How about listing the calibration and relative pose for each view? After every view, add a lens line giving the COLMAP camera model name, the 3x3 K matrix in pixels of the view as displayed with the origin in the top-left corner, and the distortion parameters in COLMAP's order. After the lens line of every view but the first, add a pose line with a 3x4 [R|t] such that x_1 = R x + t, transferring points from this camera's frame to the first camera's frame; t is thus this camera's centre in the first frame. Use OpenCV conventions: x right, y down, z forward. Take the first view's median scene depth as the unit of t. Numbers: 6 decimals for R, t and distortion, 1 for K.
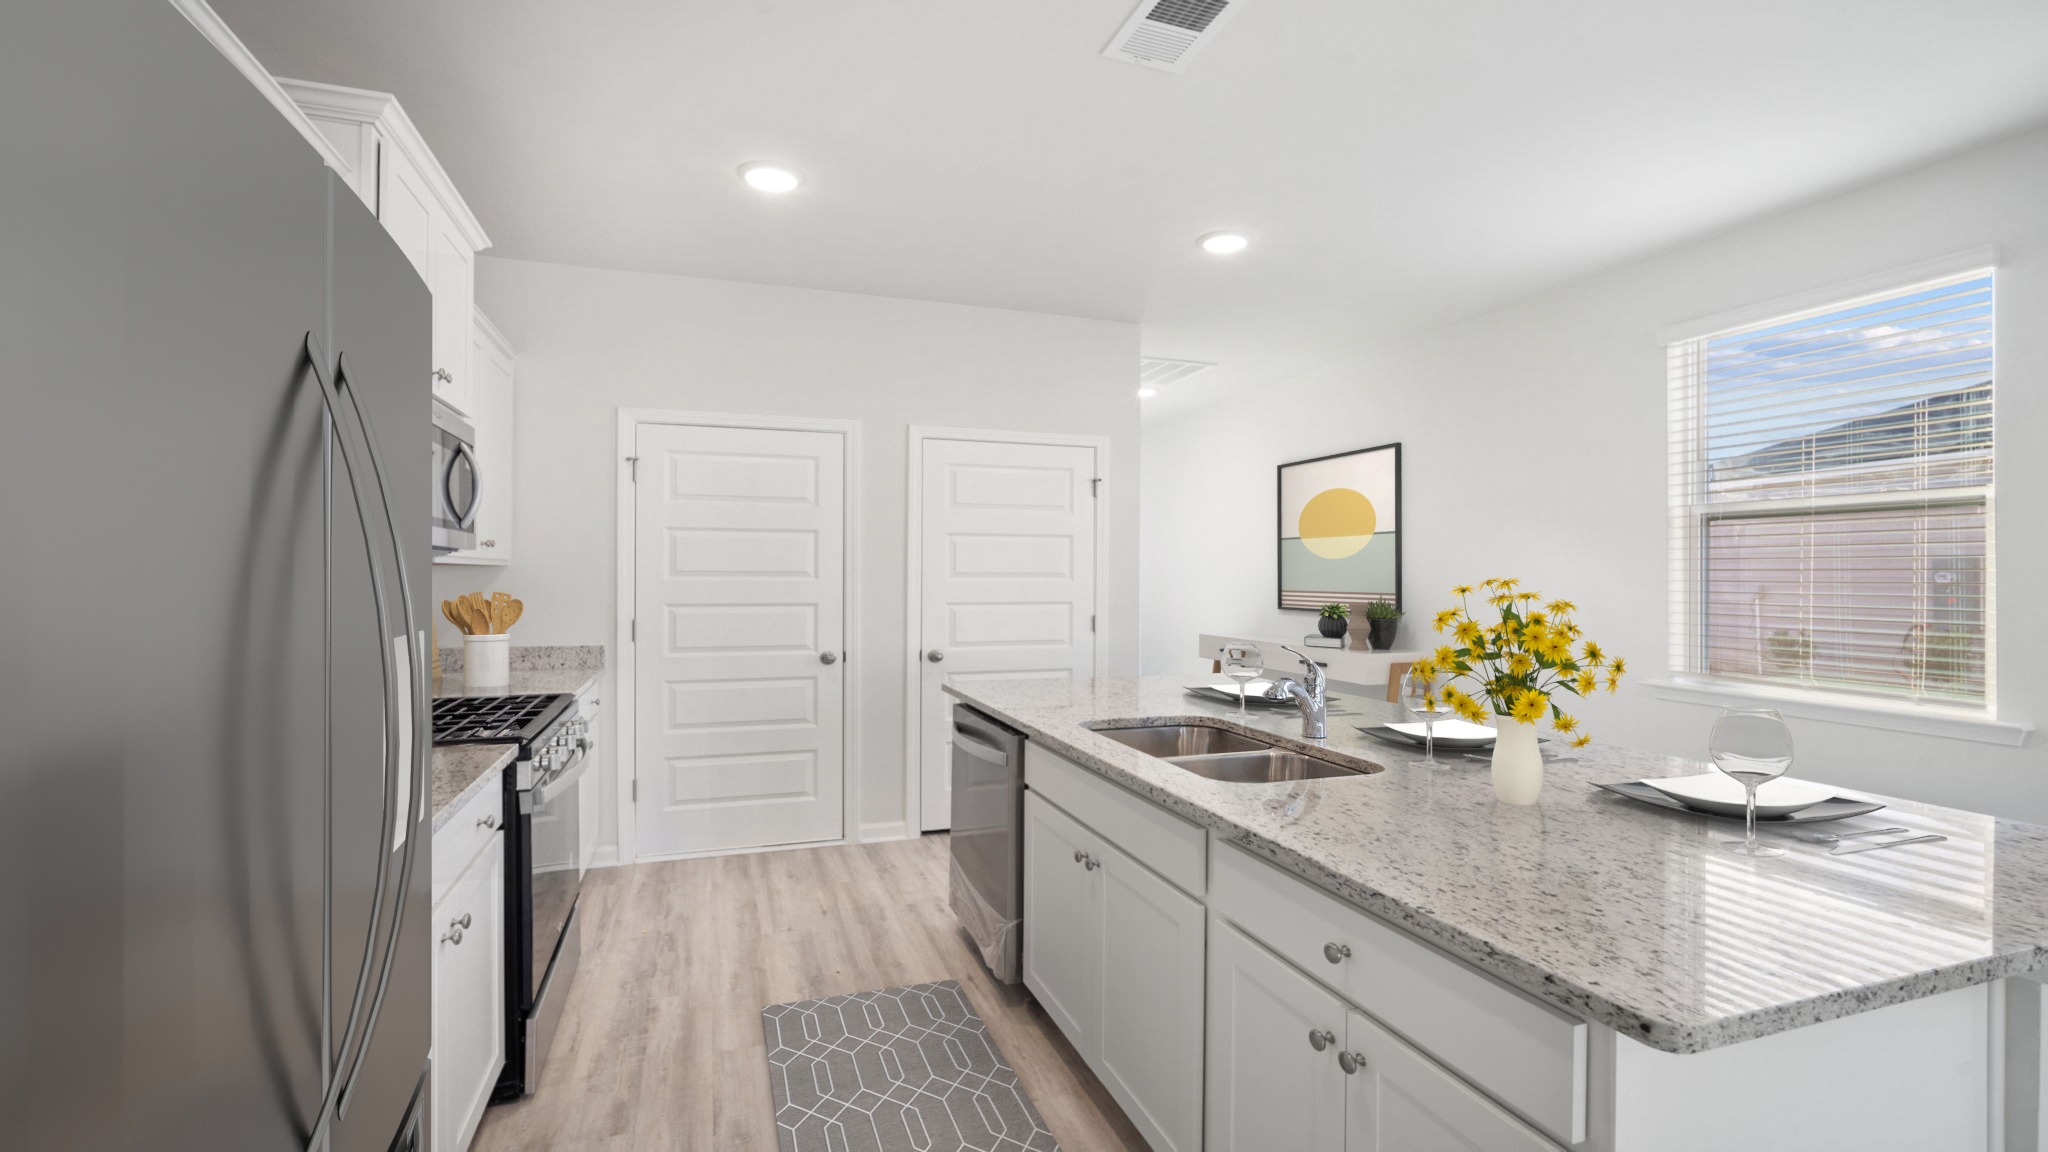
lens RADIAL K [[900.2, 0, 1026.1], [0, 900.2, 576.2], [0, 0, 1]] dist [-0.004926, -0.000110]
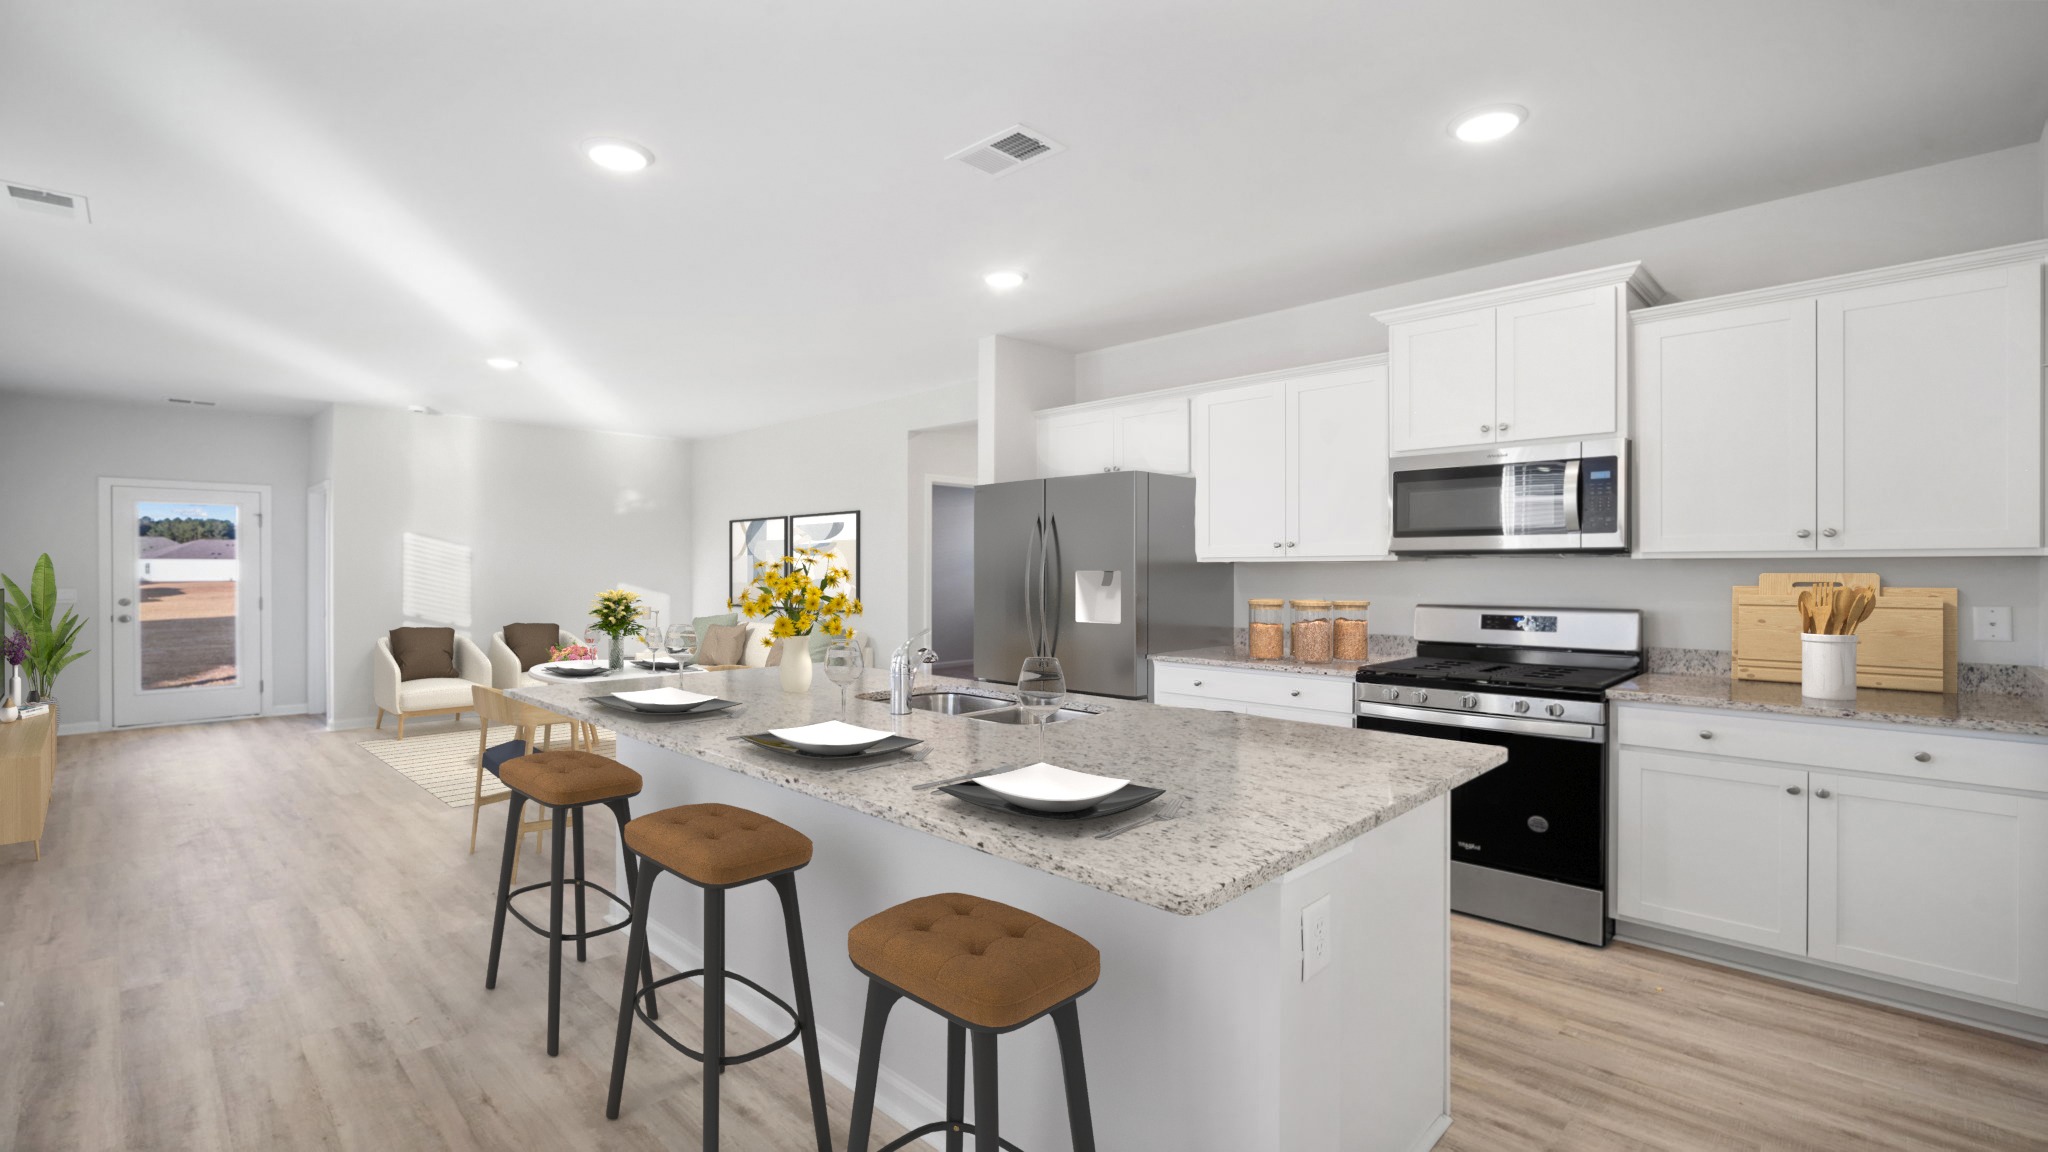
lens RADIAL K [[900.2, 0, 1025.2], [0, 900.2, 570.0], [0, 0, 1]] dist [-0.004926, -0.000110]
pose [[-0.893984, -0.001915, -0.448095, 0.415007], [-0.003536, 0.999990, 0.002782, -0.001528], [0.448086, 0.004072, -0.893981, 1.251292]]
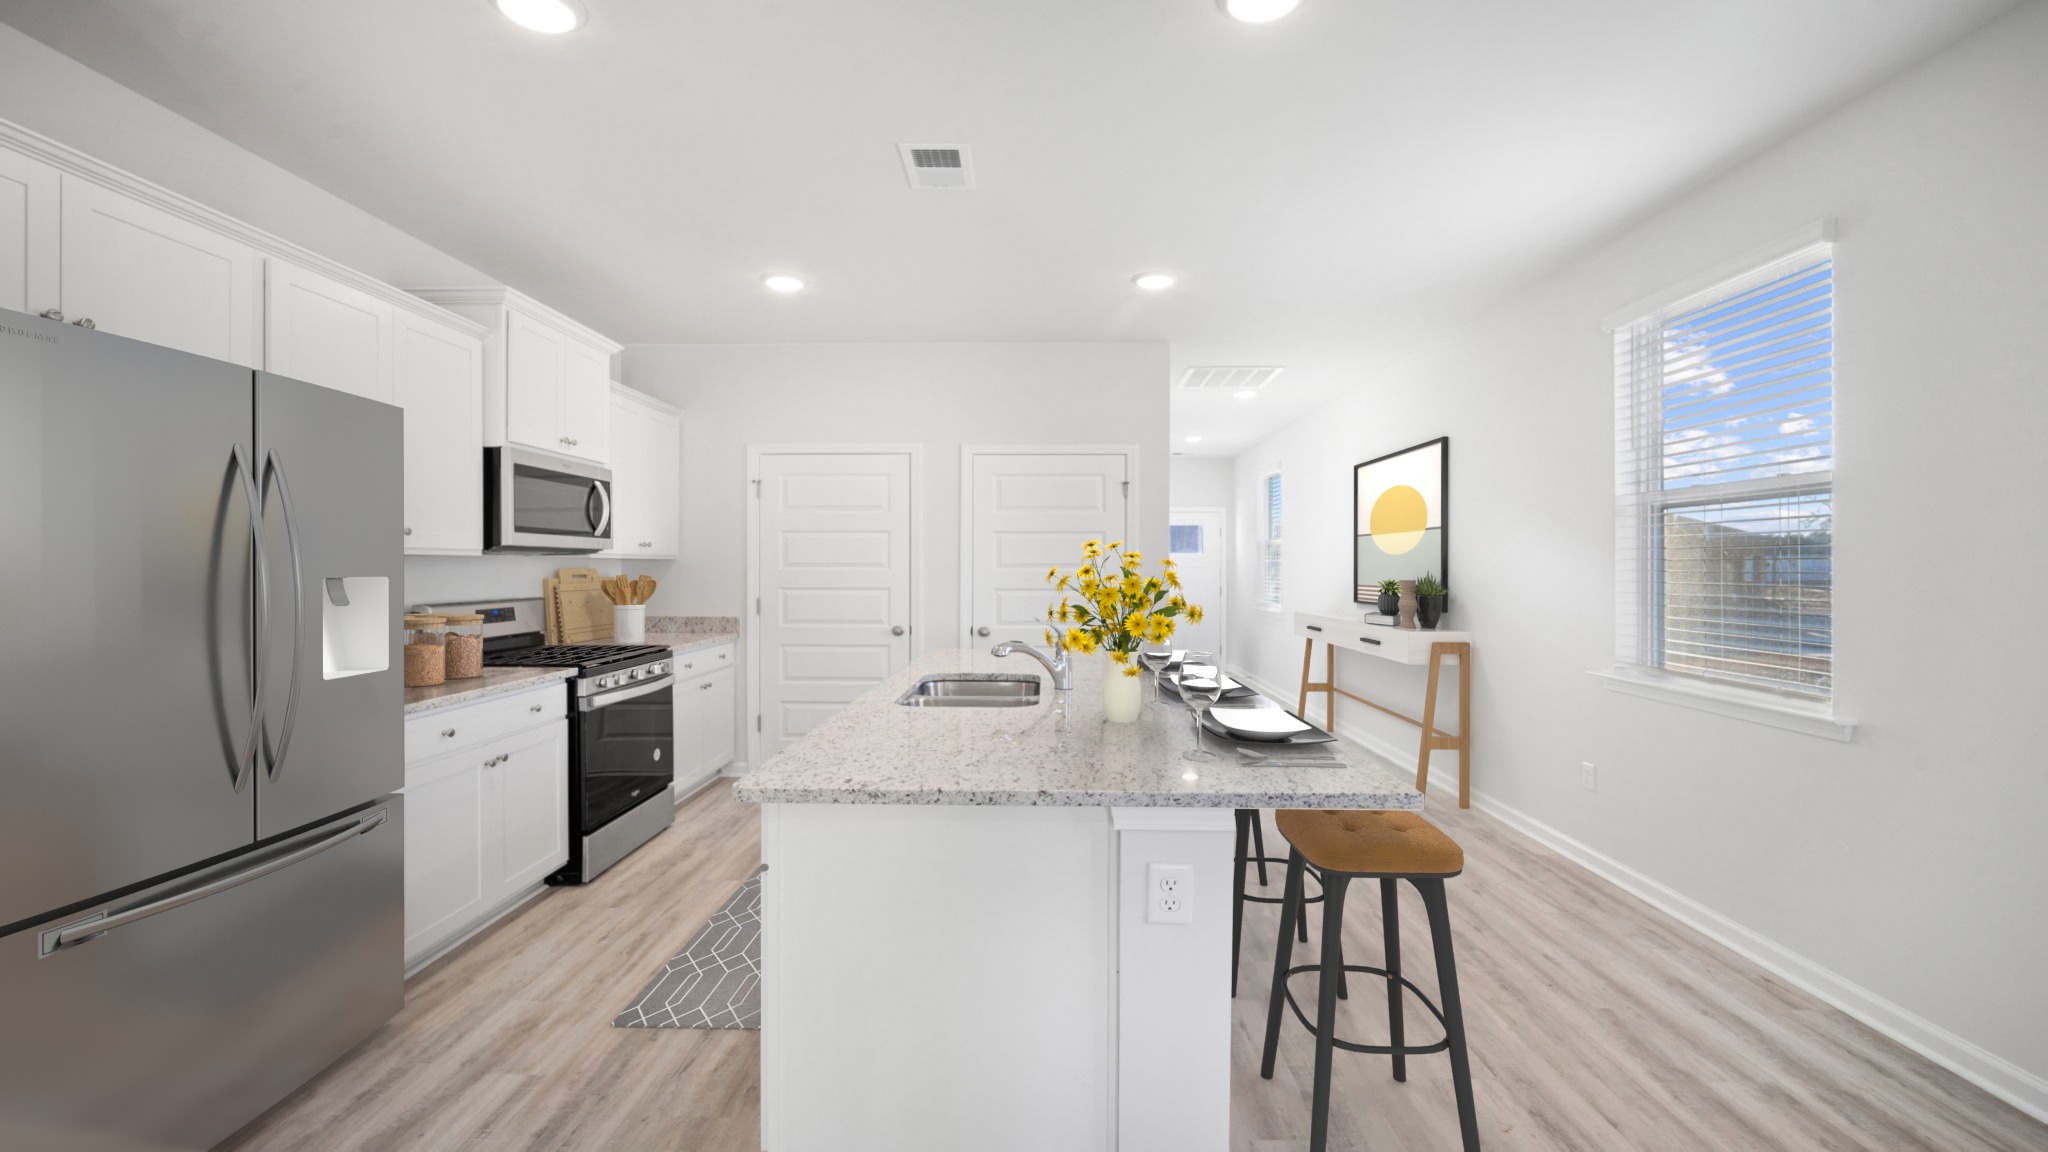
lens RADIAL K [[900.2, 0, 1033.3], [0, 900.2, 569.9], [0, 0, 1]] dist [-0.004926, -0.000110]
pose [[0.937394, 0.000345, -0.348270, 0.445644], [-0.000346, 1.000000, 0.000061, 0.004636], [0.348270, 0.000064, 0.937394, -0.141880]]
